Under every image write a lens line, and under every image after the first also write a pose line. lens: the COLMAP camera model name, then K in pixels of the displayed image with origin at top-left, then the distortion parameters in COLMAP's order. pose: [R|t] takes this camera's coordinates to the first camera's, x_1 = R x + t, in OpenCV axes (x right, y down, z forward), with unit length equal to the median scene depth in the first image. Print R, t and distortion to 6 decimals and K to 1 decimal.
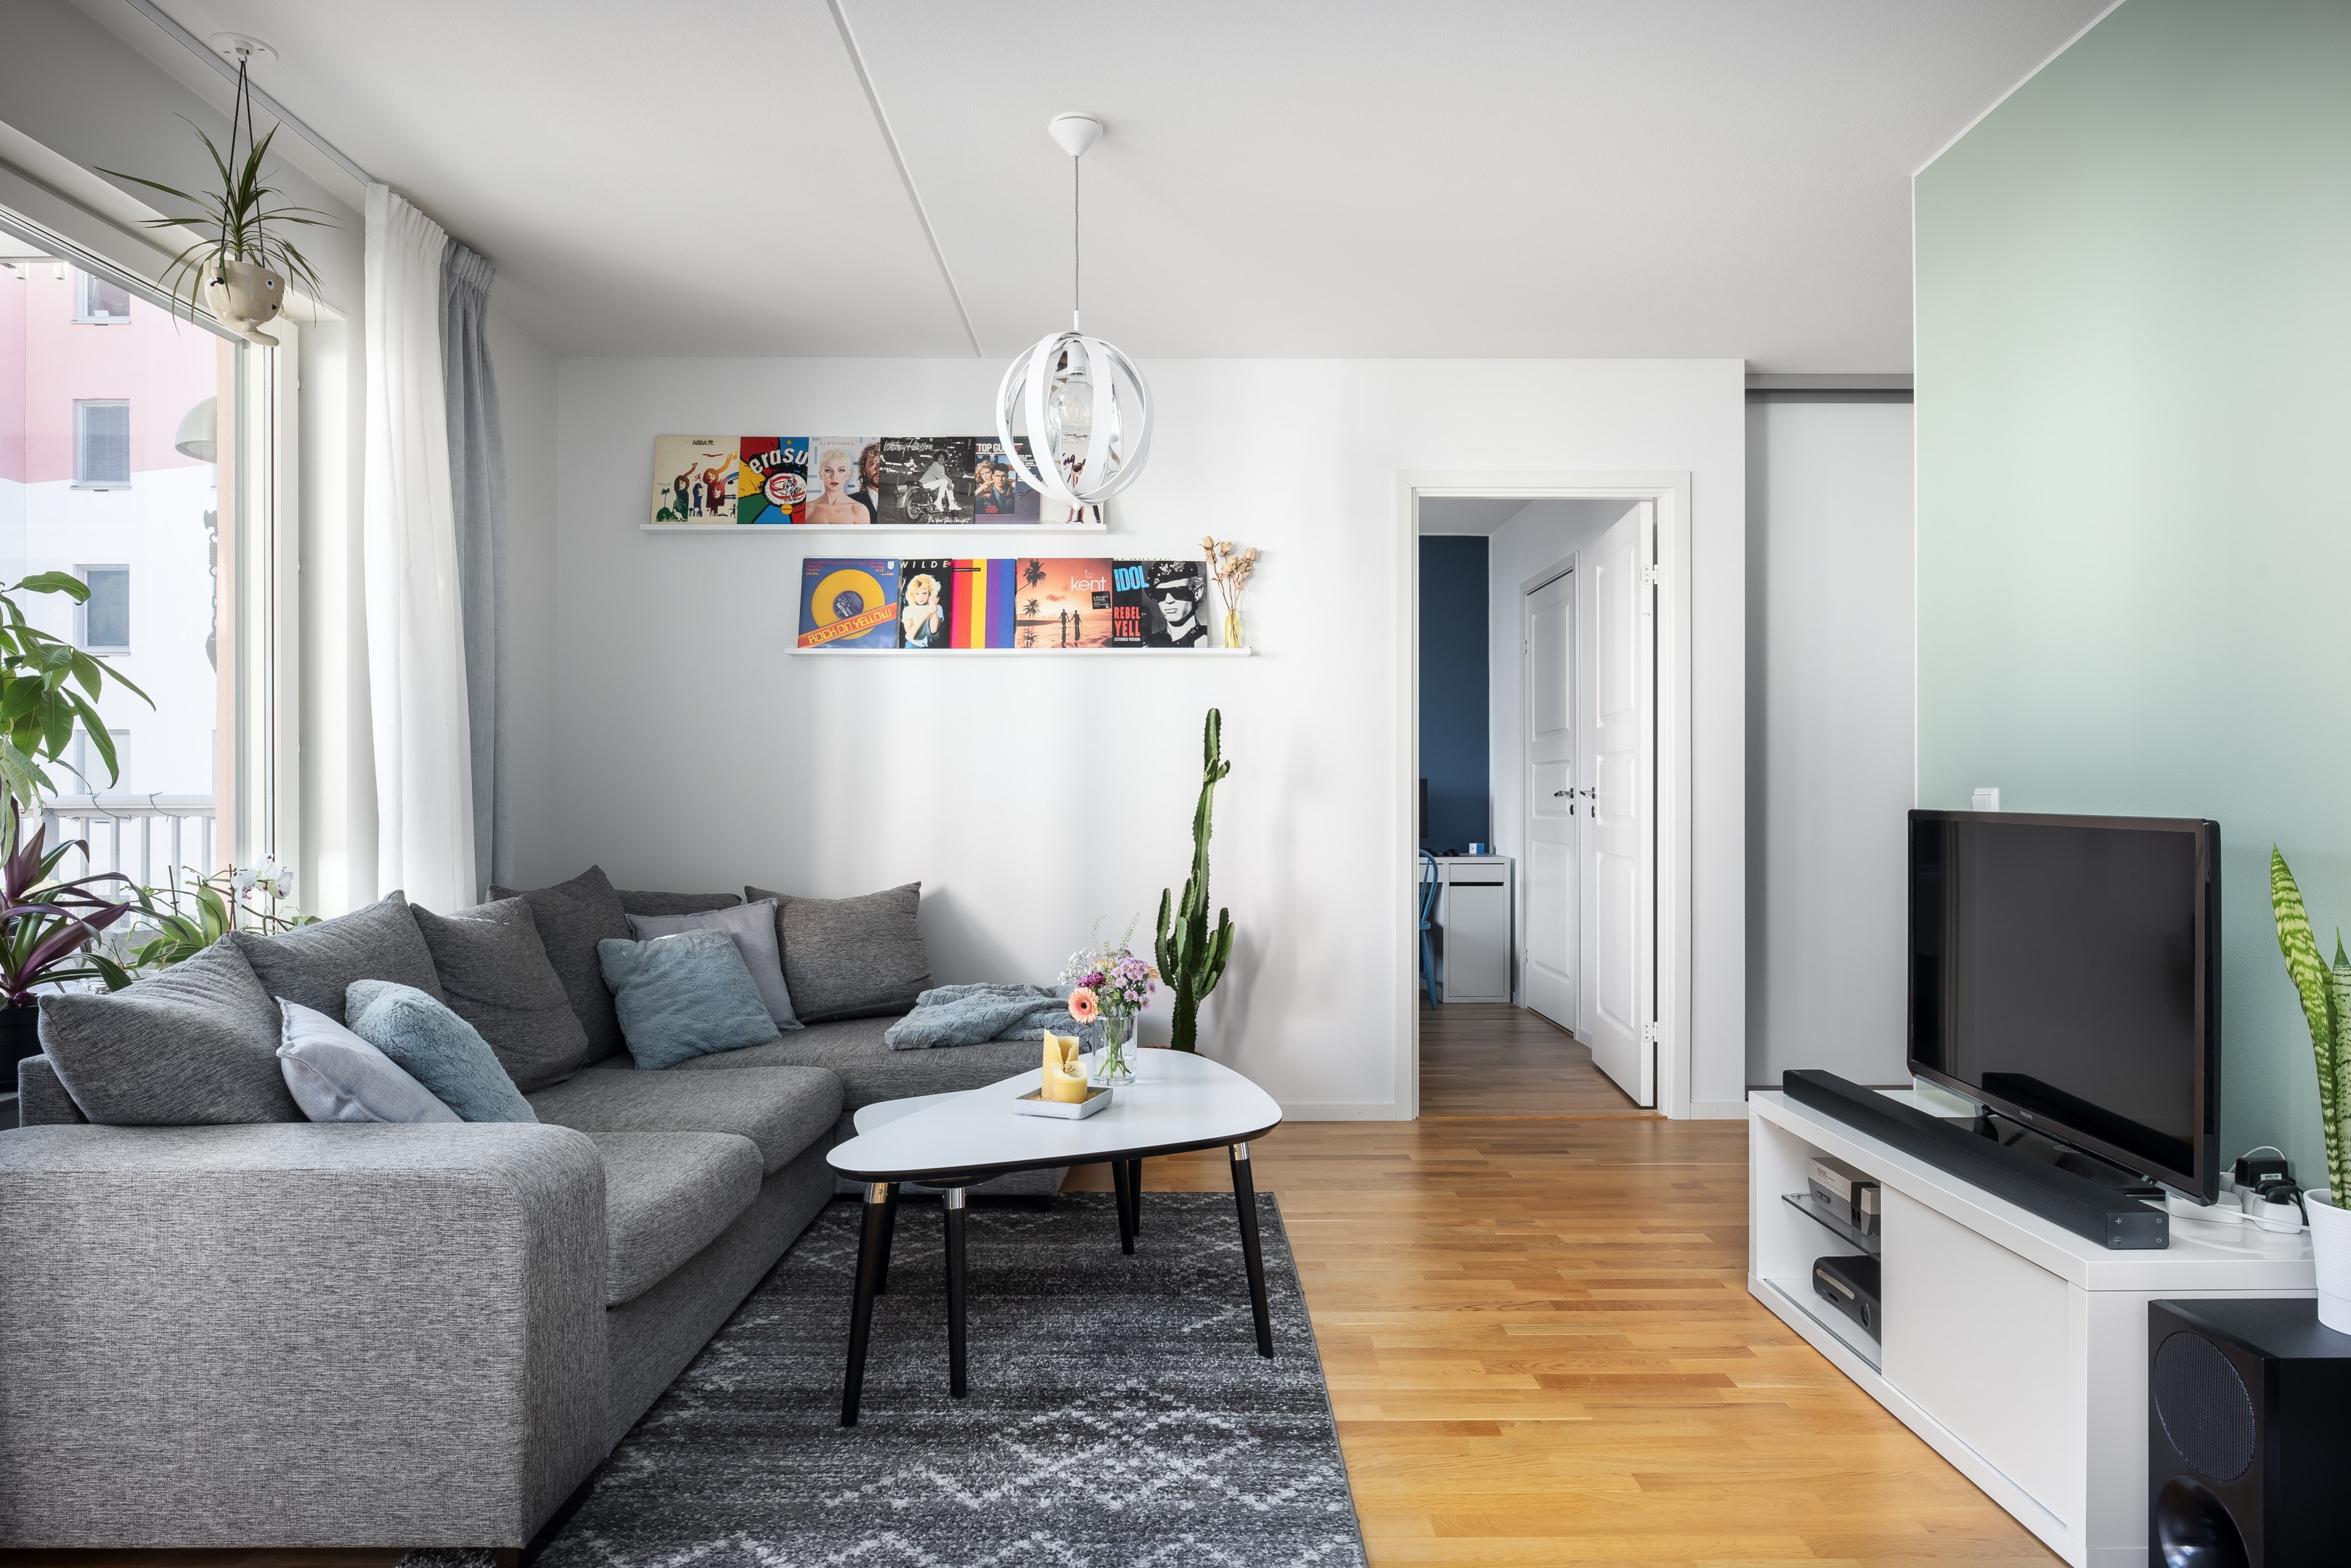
lens RADIAL K [[1400.9, 0, 1183.2], [0, 1400.9, 793.8], [0, 0, 1]] dist [-0.002656, 0.000311]
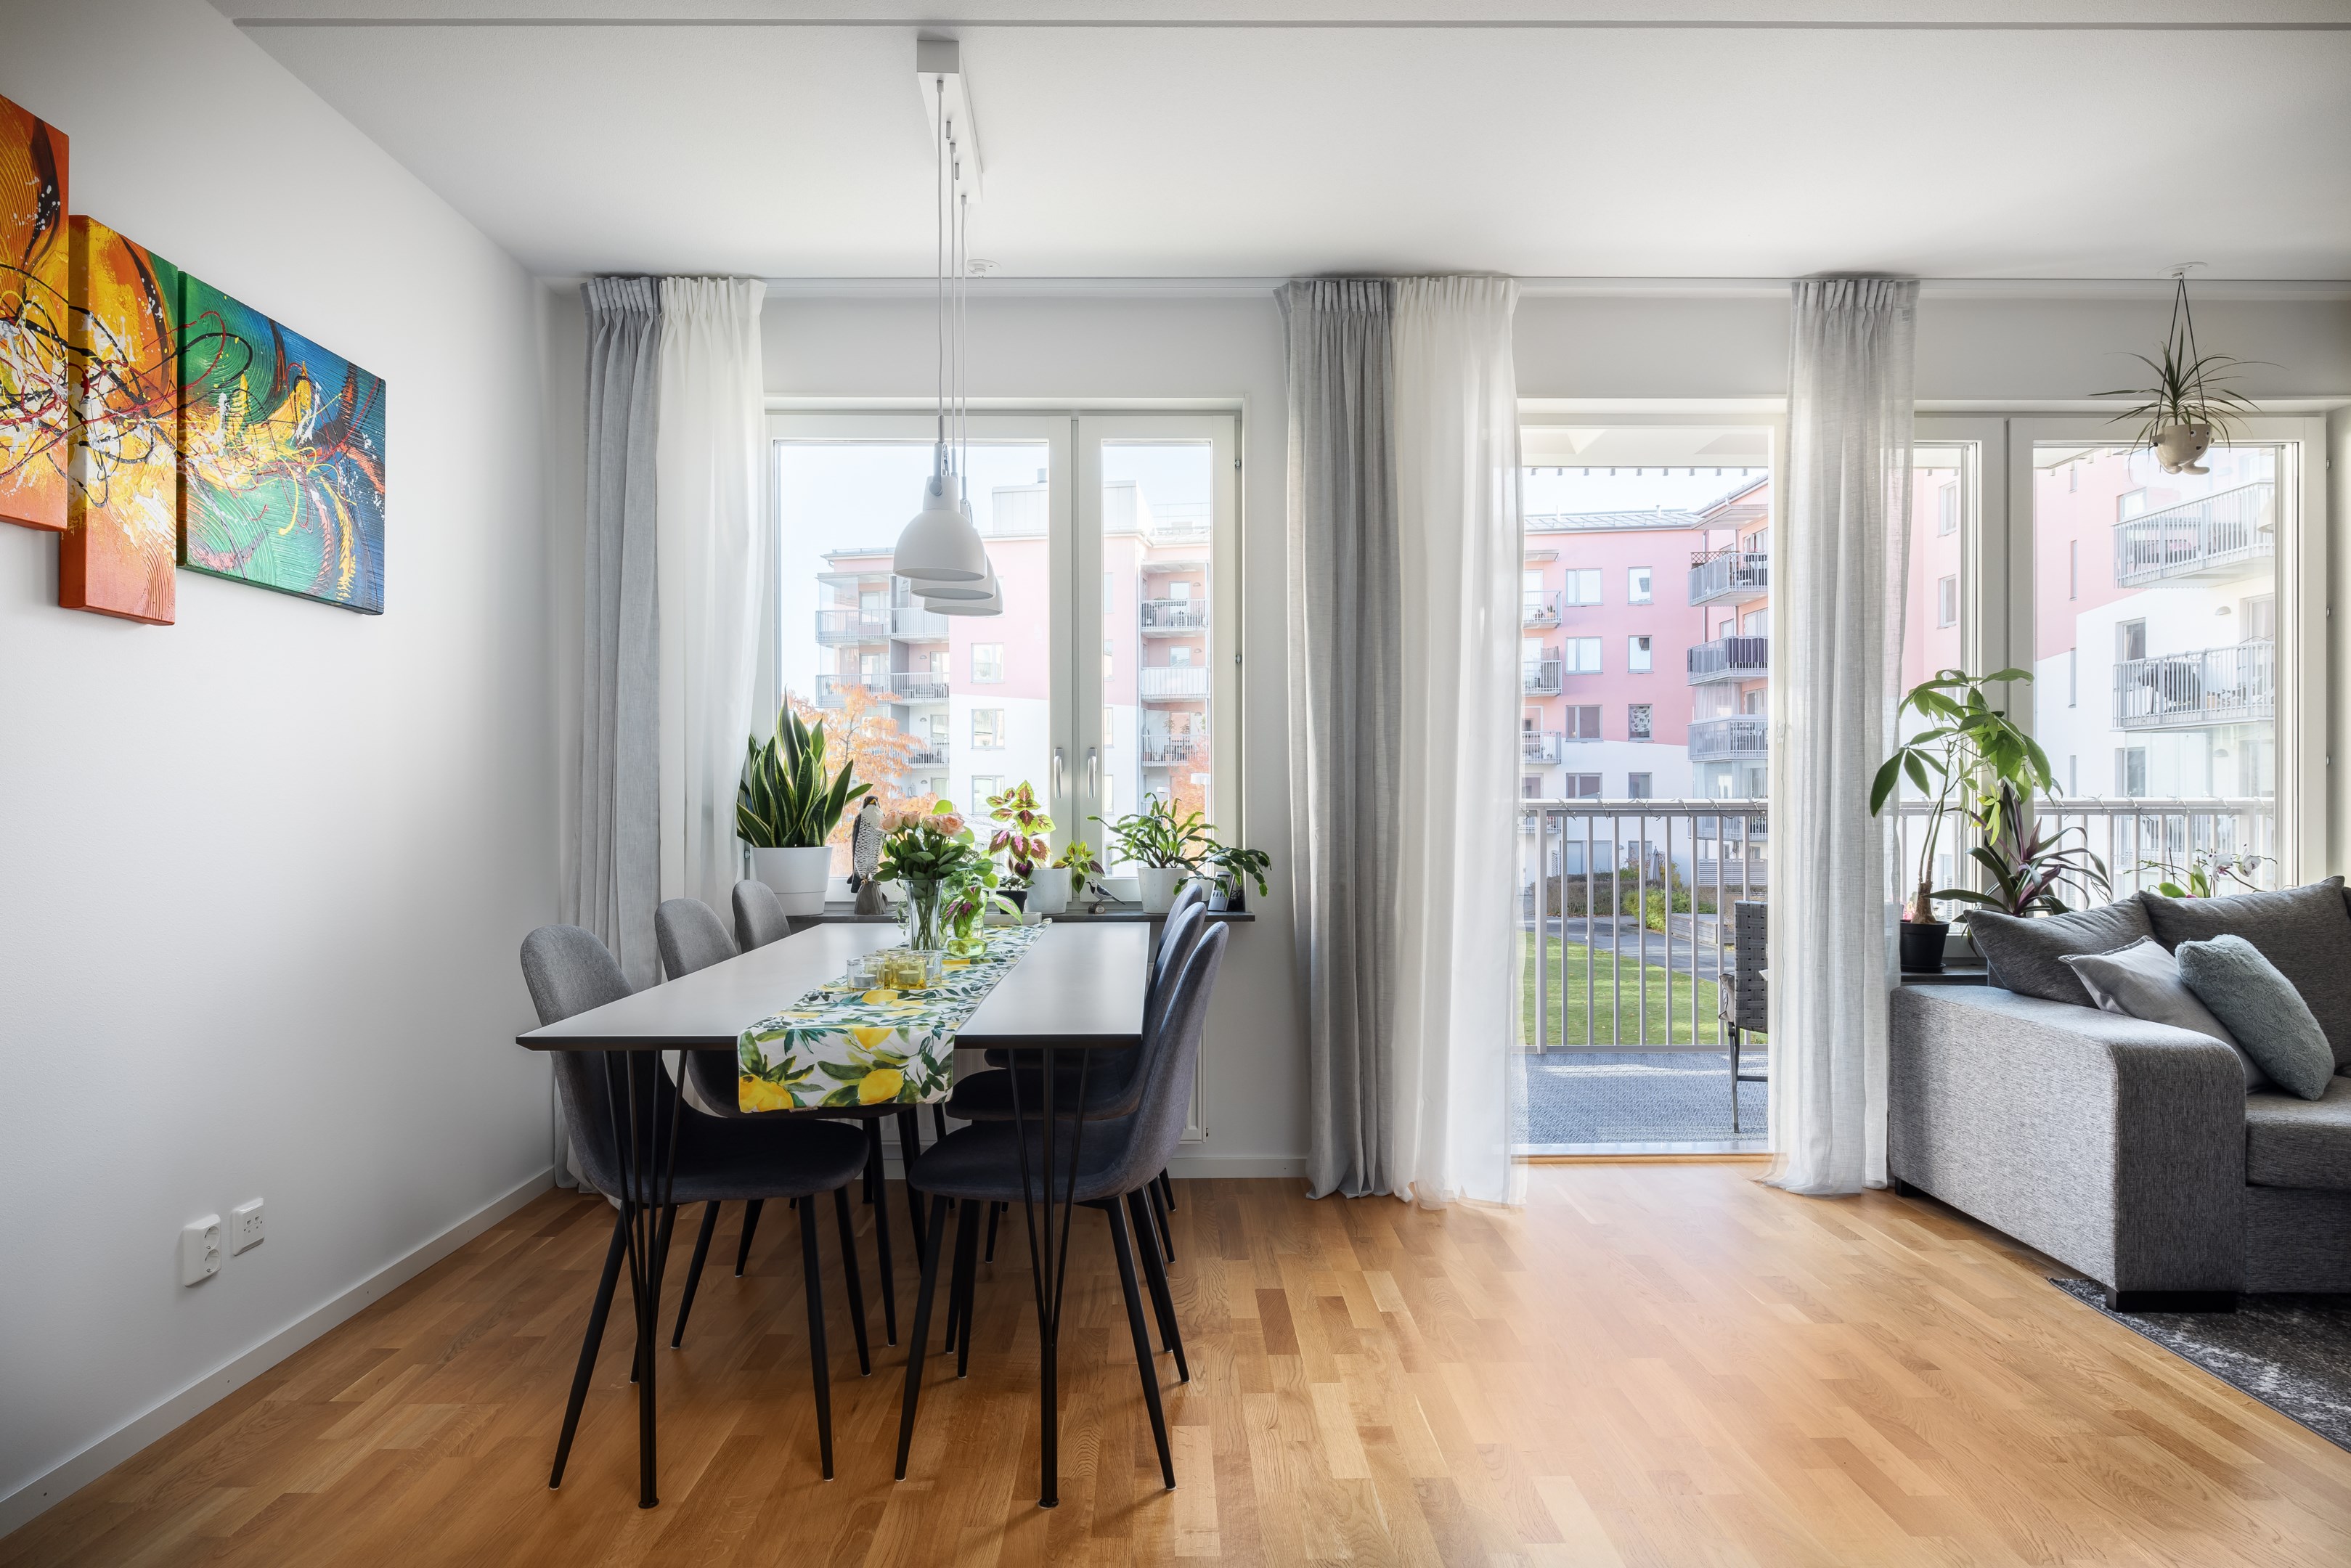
lens RADIAL K [[1378.0, 0, 1169.9], [0, 1378.0, 810.4], [0, 0, 1]] dist [-0.003807, -0.000248]
pose [[0.000272, 0.008045, -0.999968, 0.431799], [0.003549, 0.999961, 0.008046, -0.001091], [0.999994, -0.003551, 0.000243, -0.014600]]
